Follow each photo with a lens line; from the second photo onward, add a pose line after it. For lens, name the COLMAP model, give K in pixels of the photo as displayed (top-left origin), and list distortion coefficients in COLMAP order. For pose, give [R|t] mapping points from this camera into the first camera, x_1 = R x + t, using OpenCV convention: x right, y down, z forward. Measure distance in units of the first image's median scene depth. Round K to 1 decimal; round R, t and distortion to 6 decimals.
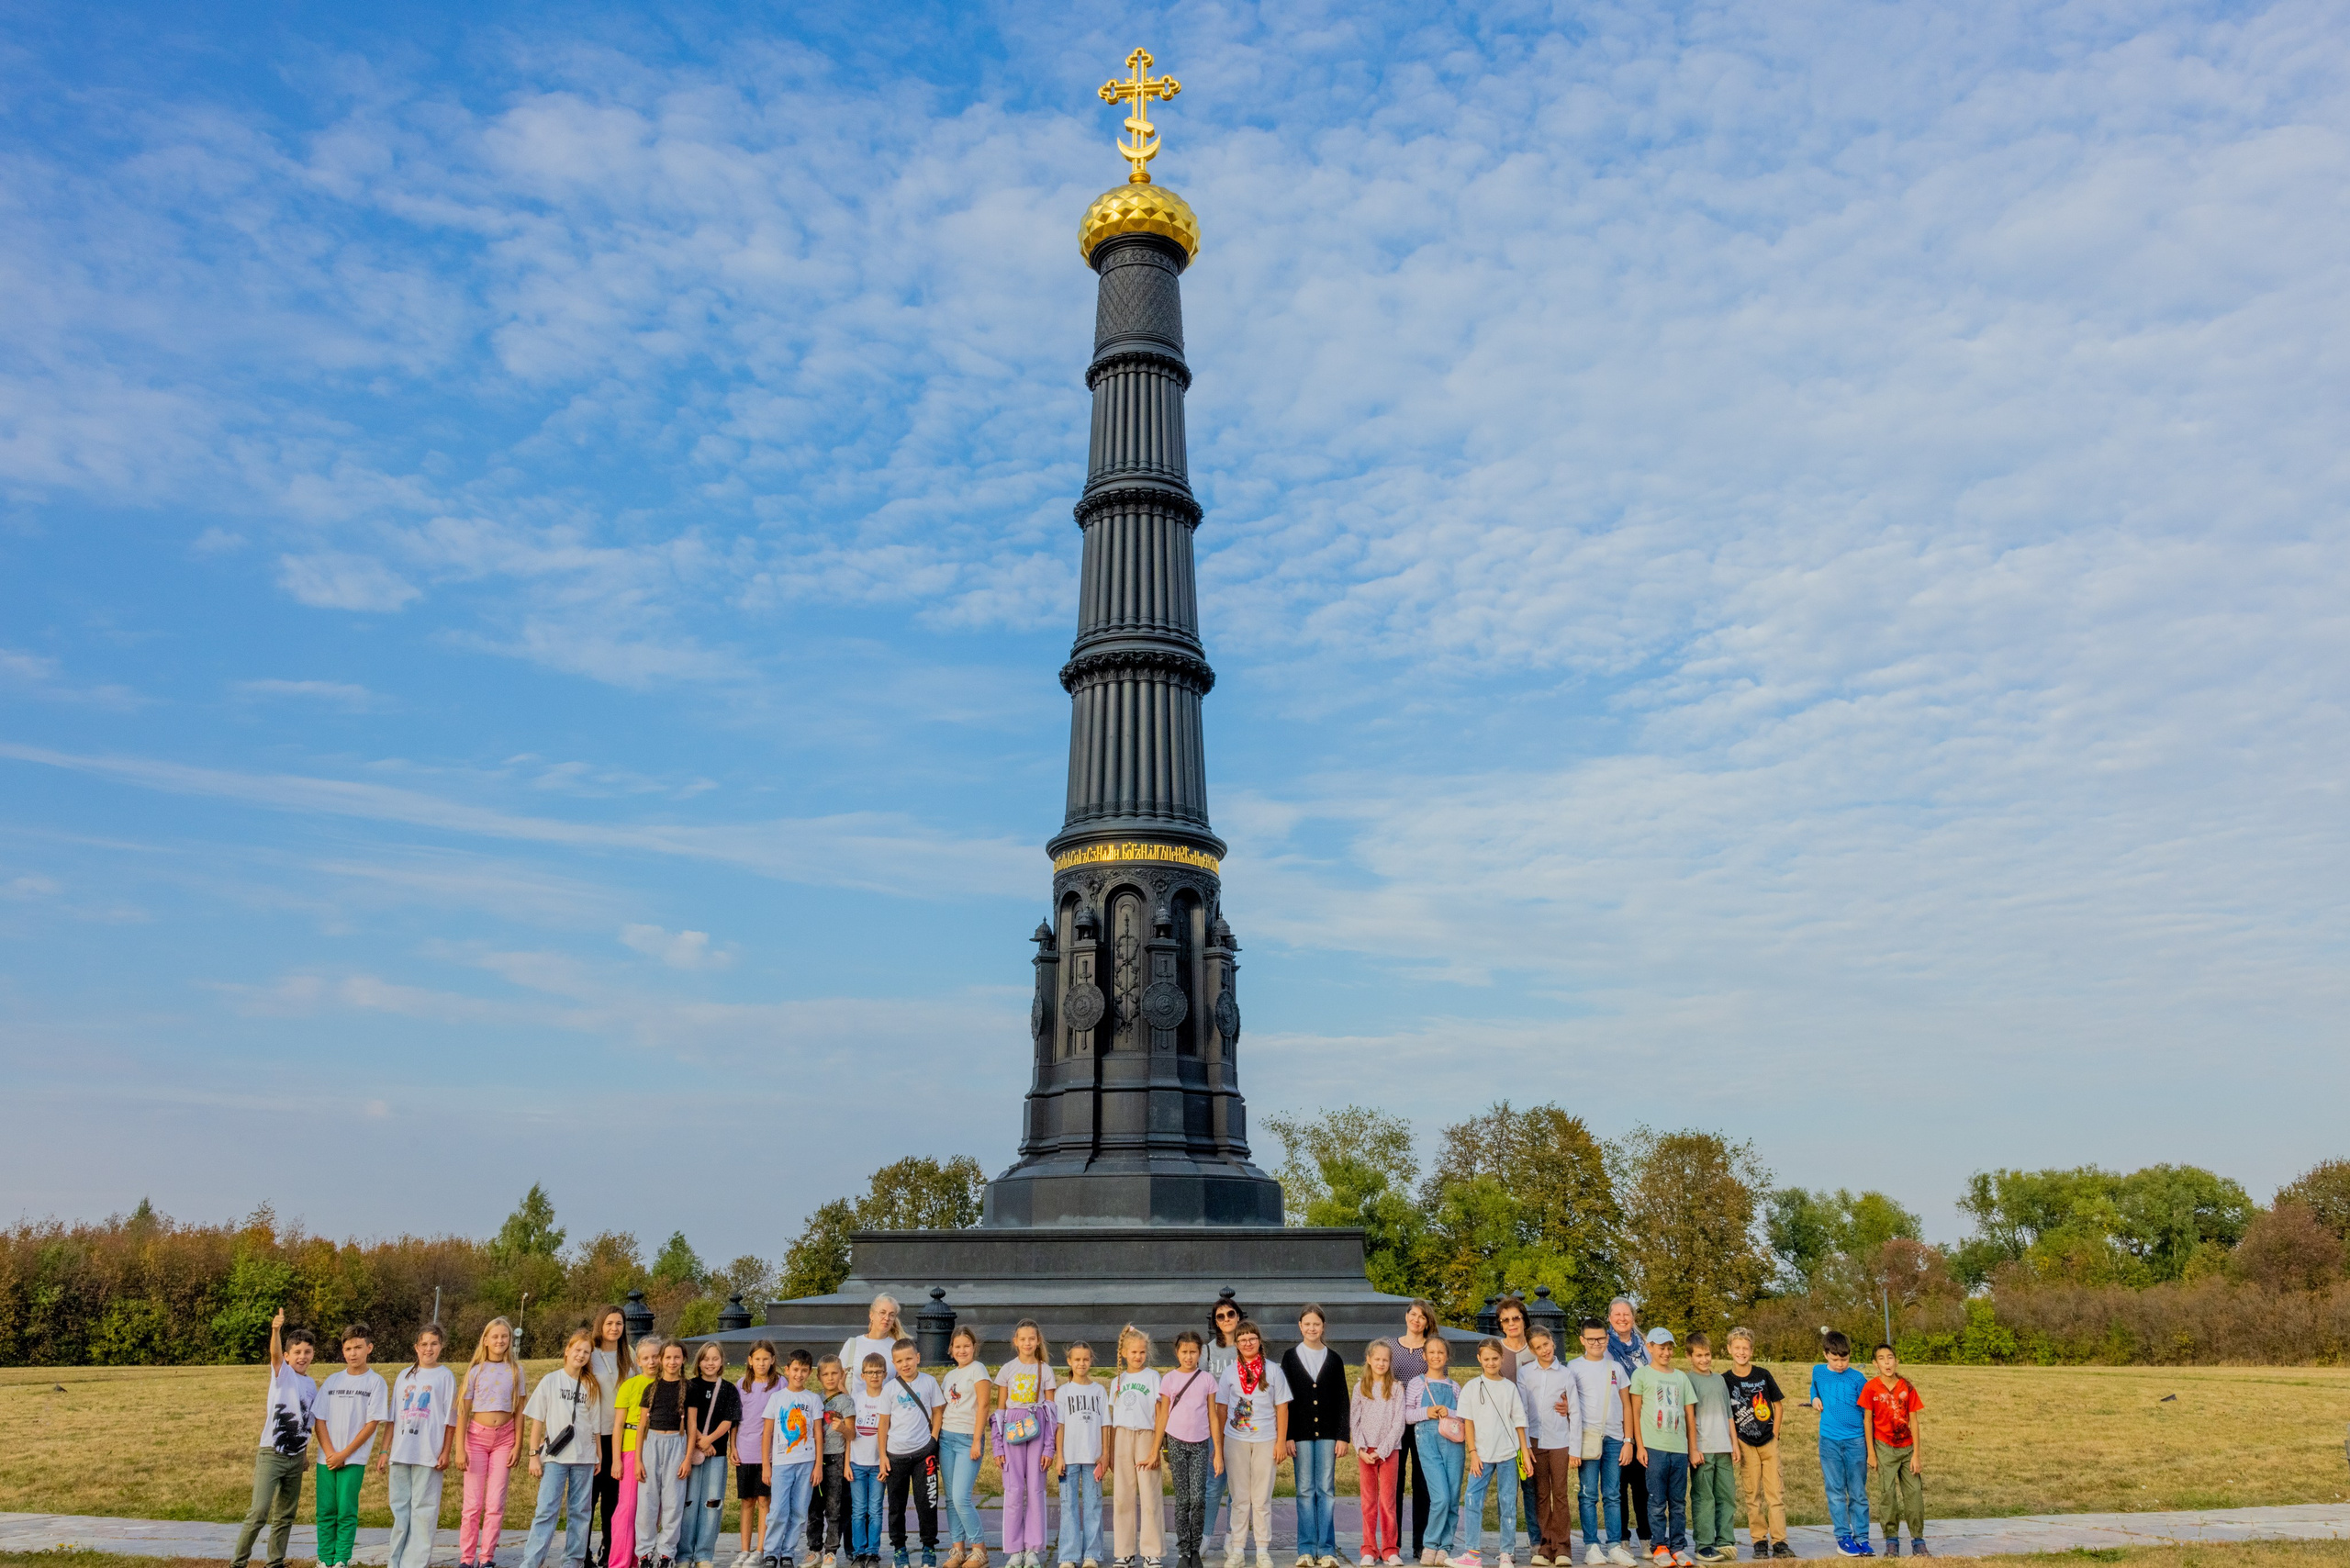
lens RADIAL K [[2070.4, 0, 1208.4], [0, 2070.4, 773.1], [0, 0, 1]] dist [0.014383, -0.002410]
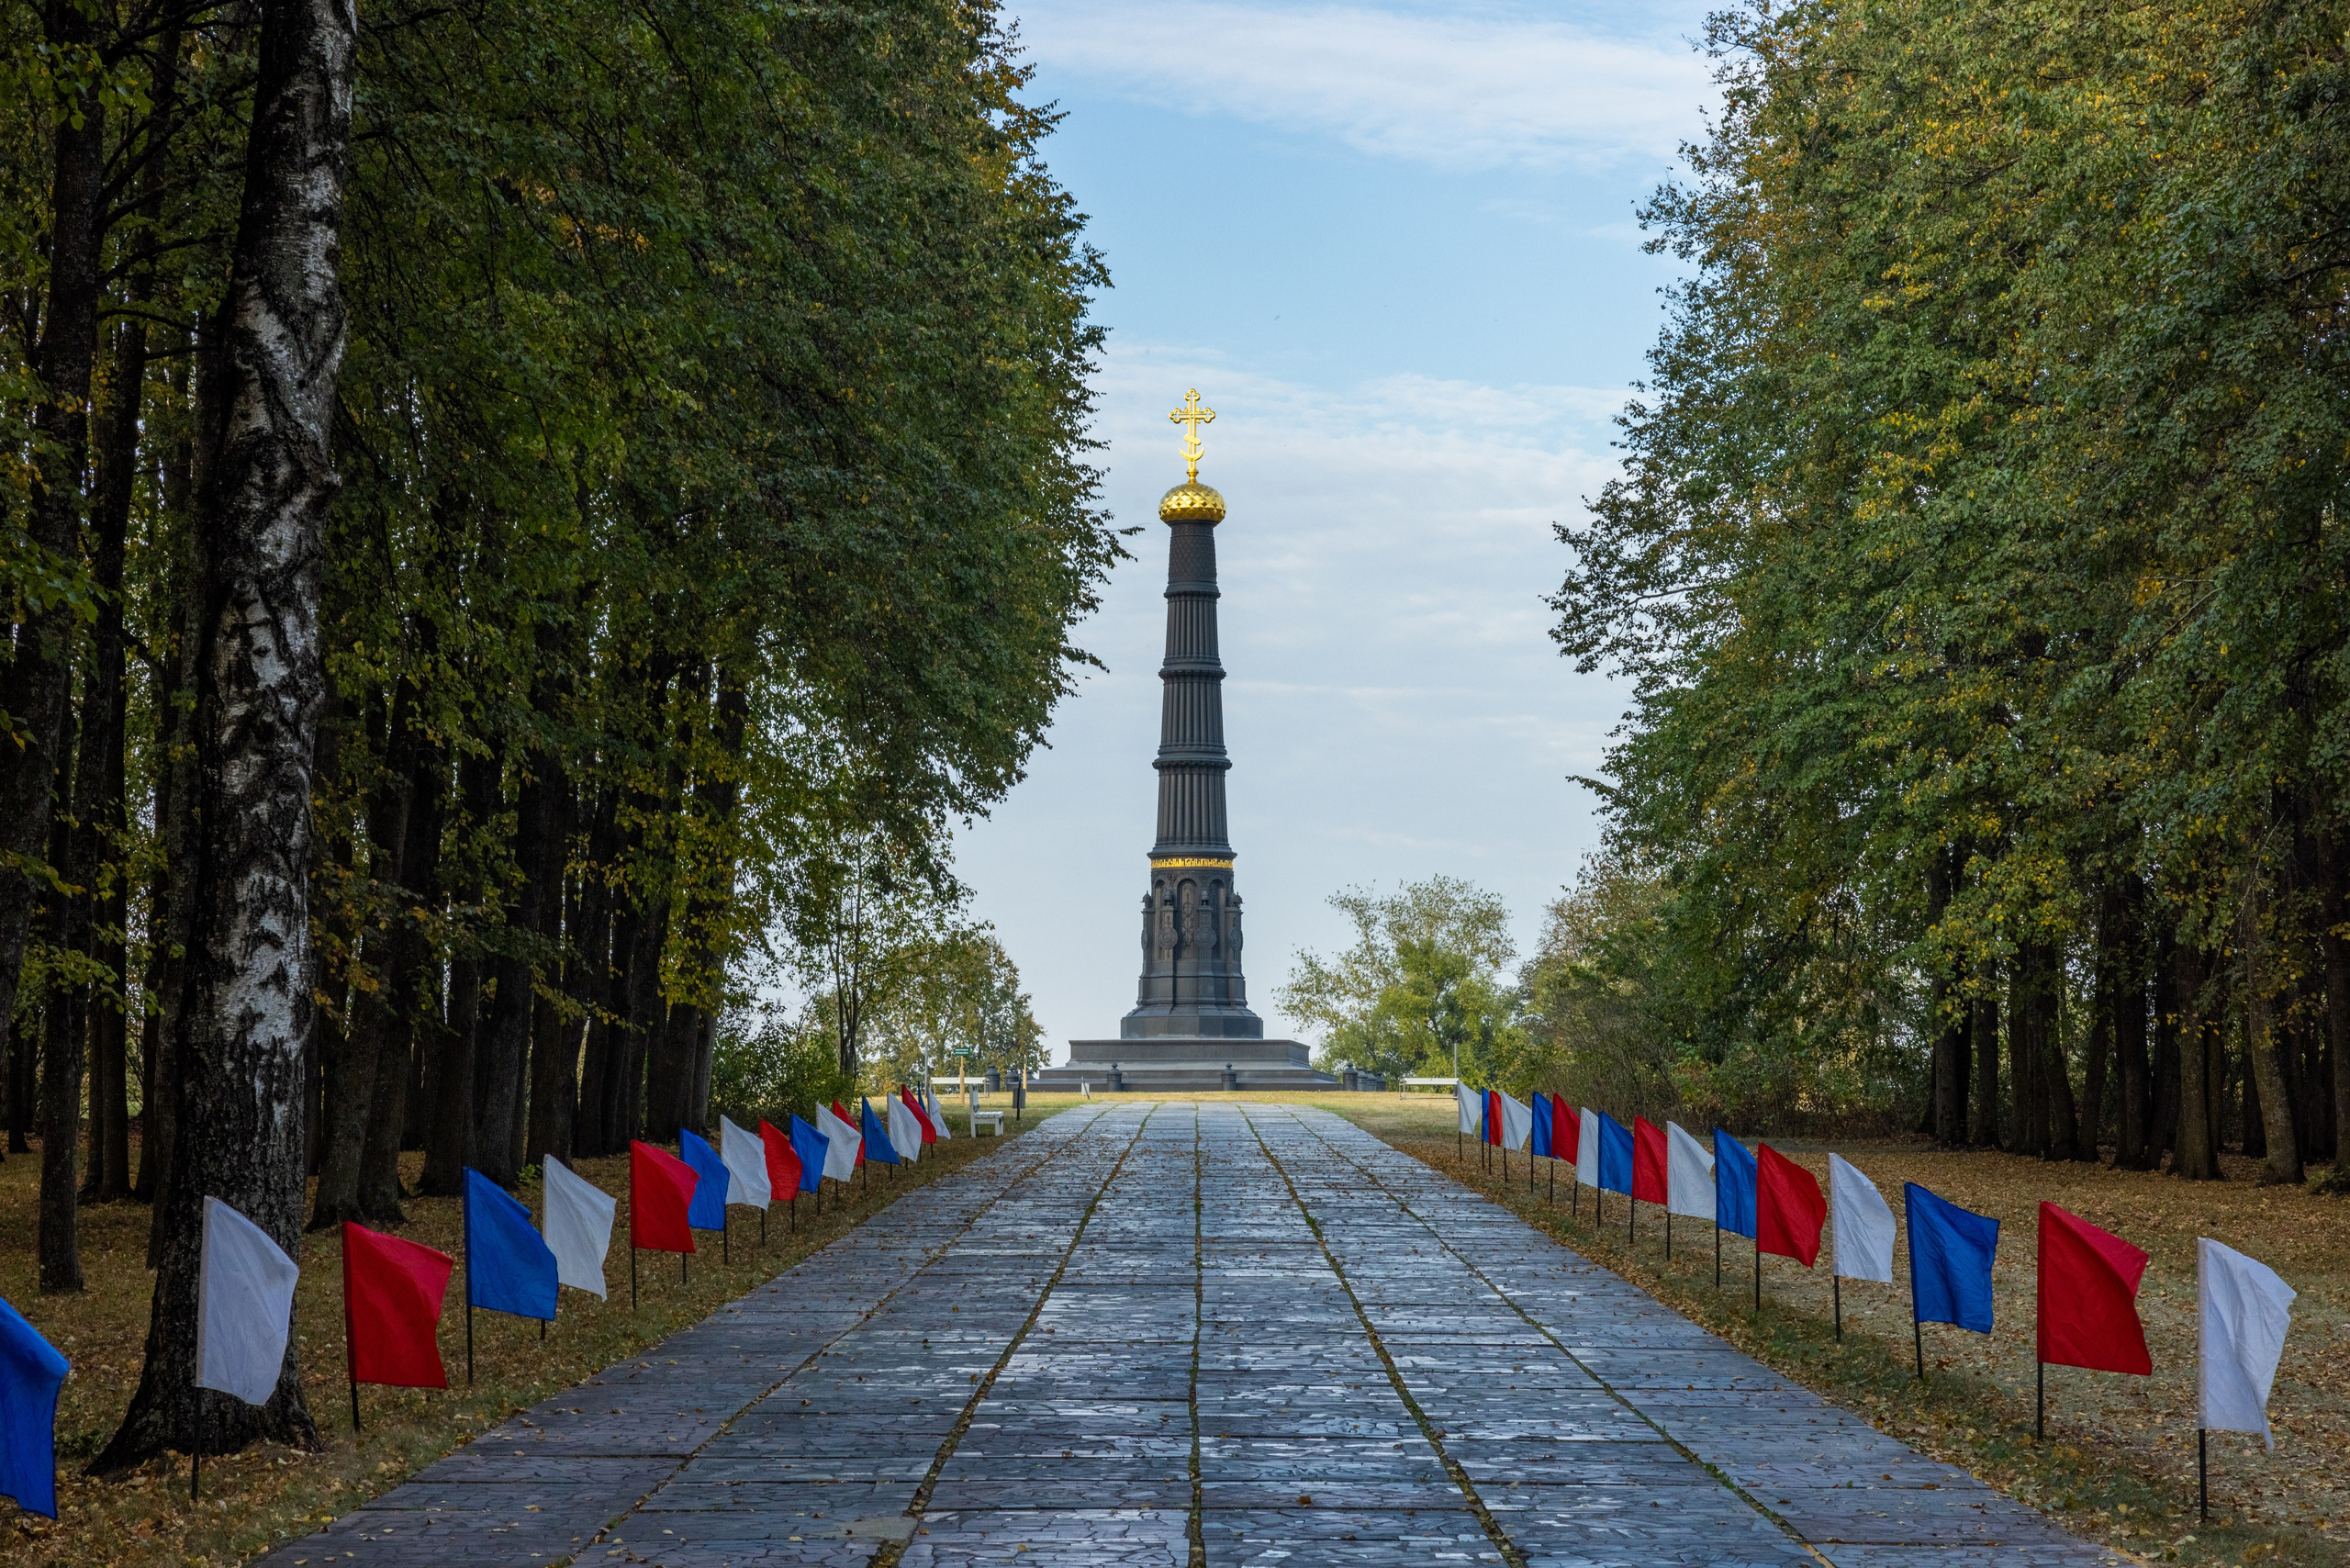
lens RADIAL K [[4676.7, 0, 1175.0], [0, 4676.7, 784.0], [0, 0, 1]] dist [0.011415, 0.180559]
pose [[0.999437, 0.000573, -0.033552, 0.100049], [0.005214, 0.985056, 0.172157, -0.802973], [0.033149, -0.172235, 0.984498, -3.419459]]
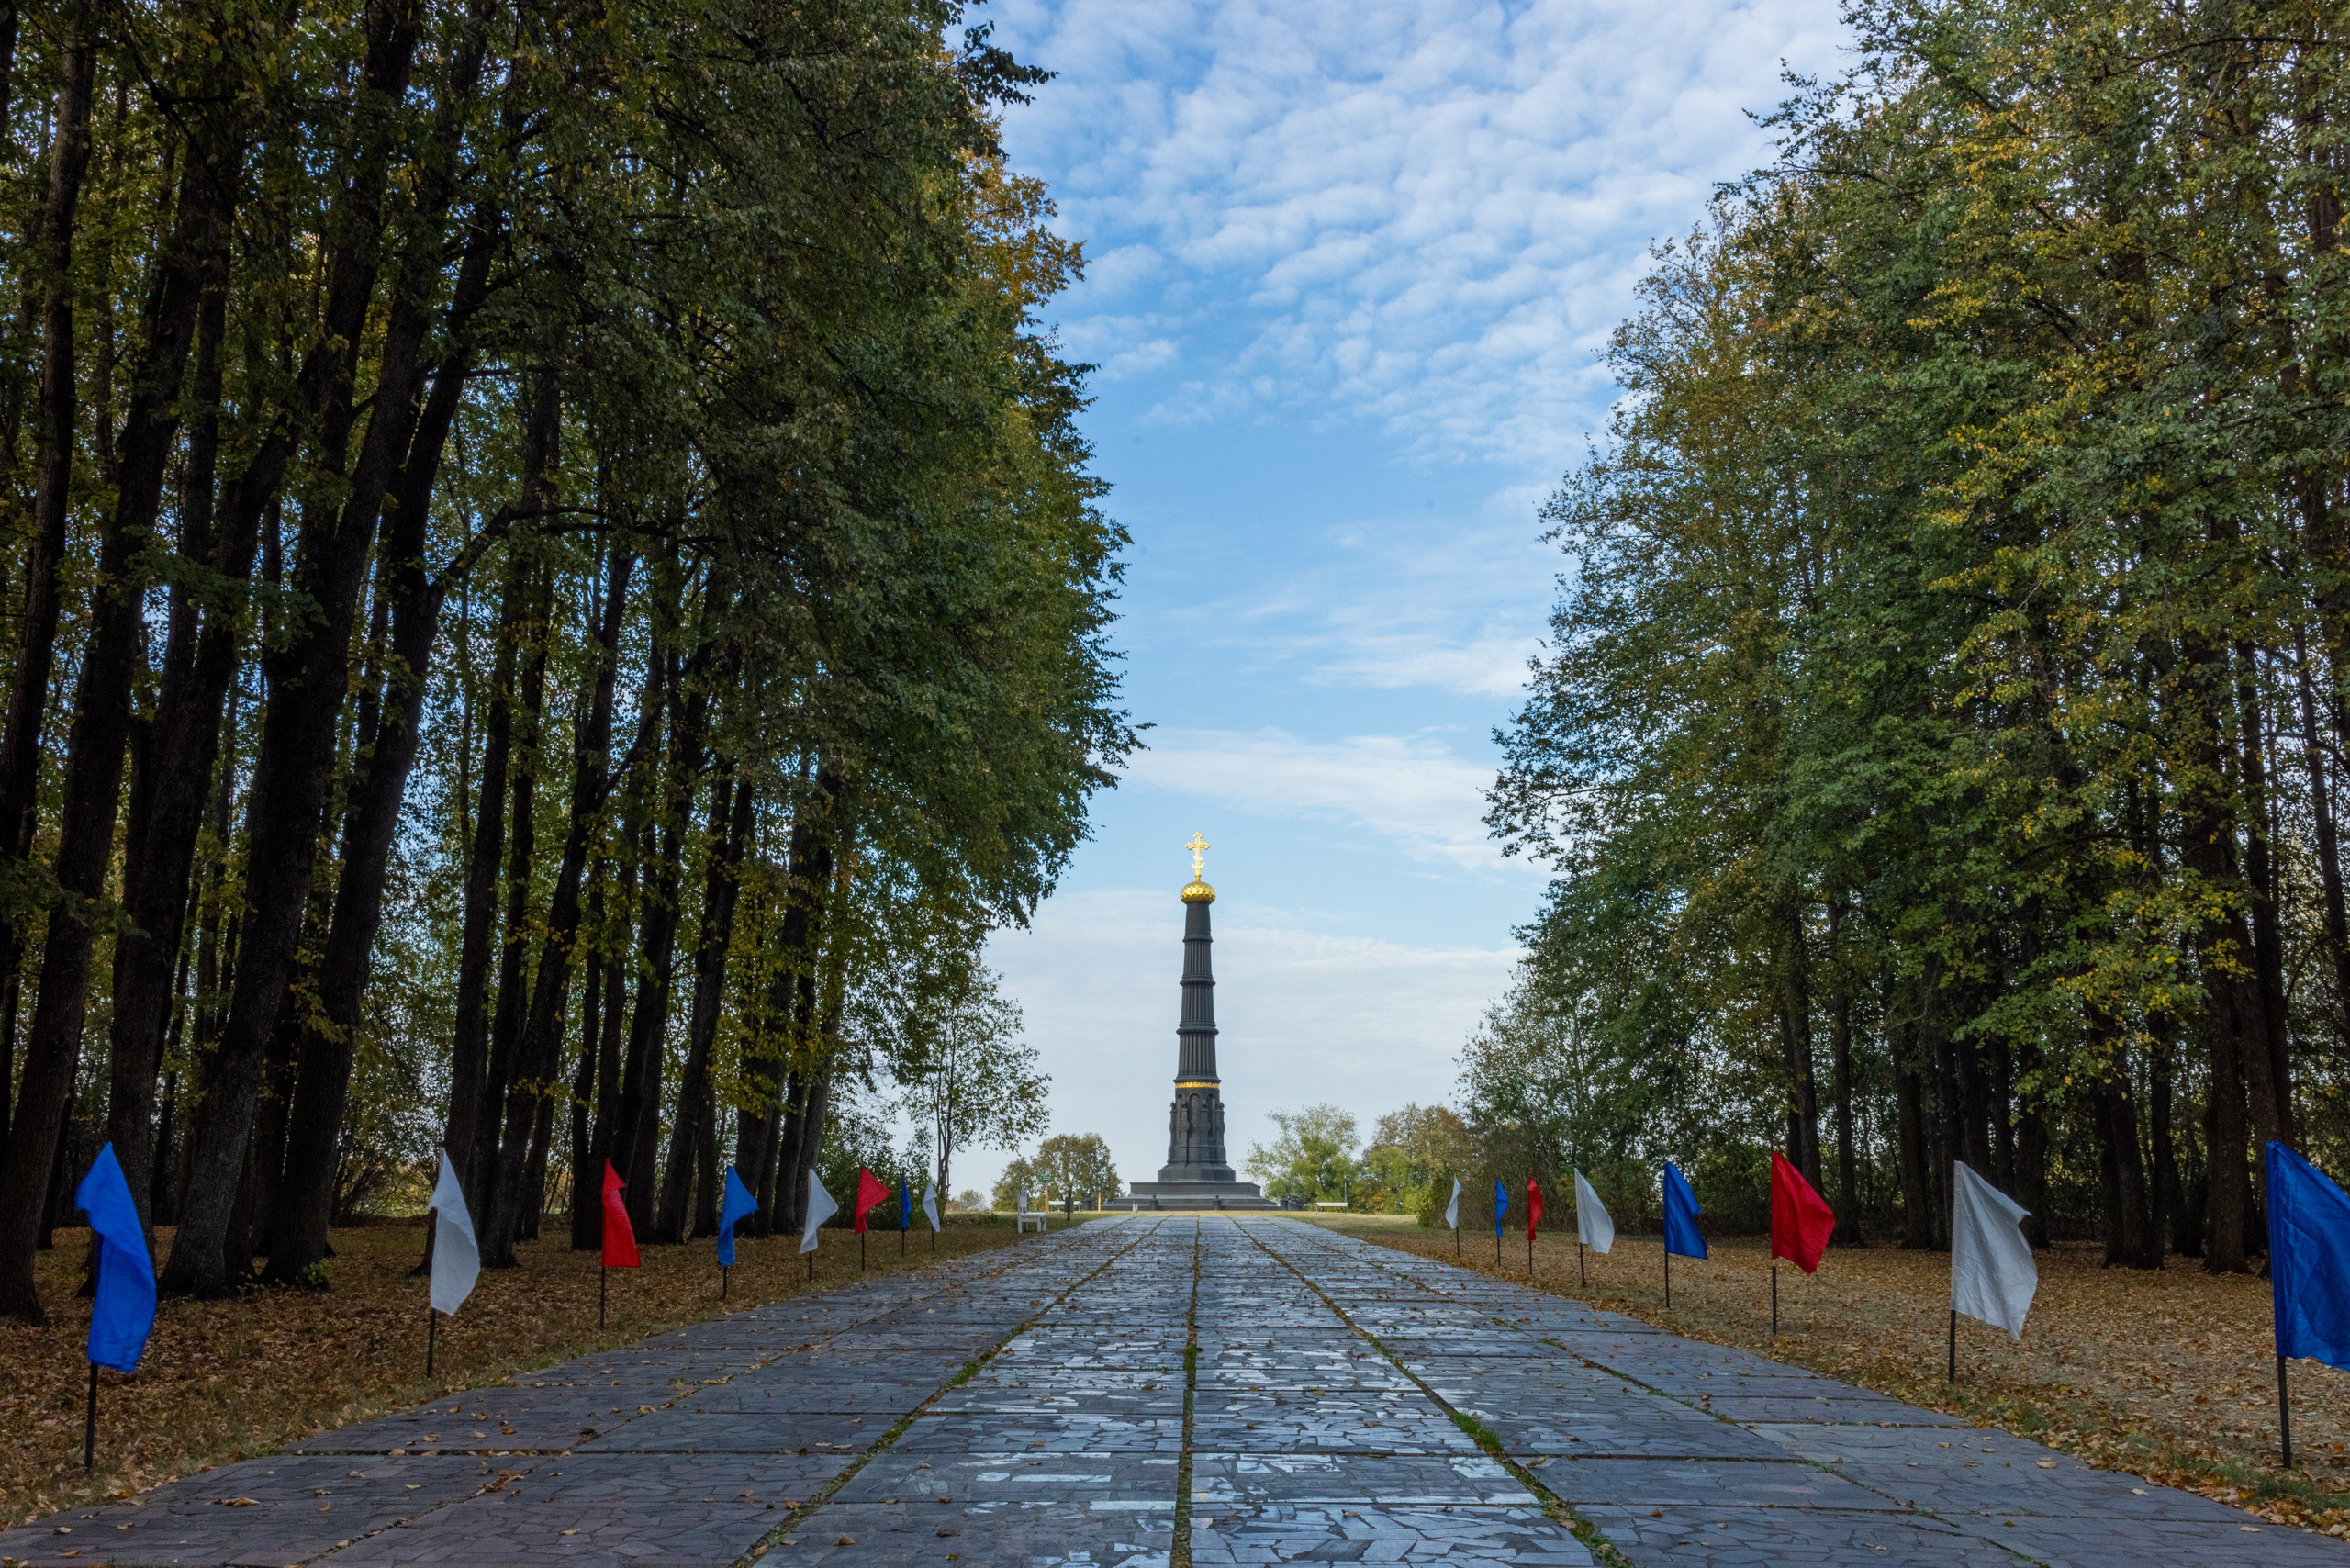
lens RADIAL K [[2082.9, 0, 1196.0], [0, 2082.9, 777.6], [0, 0, 1]] dist [0.010217, 0.000634]
pose [[0.999510, -0.000891, -0.031282, 0.079745], [0.001864, 0.999515, 0.031088, -0.617406], [0.031240, -0.031131, 0.999027, -2.696462]]
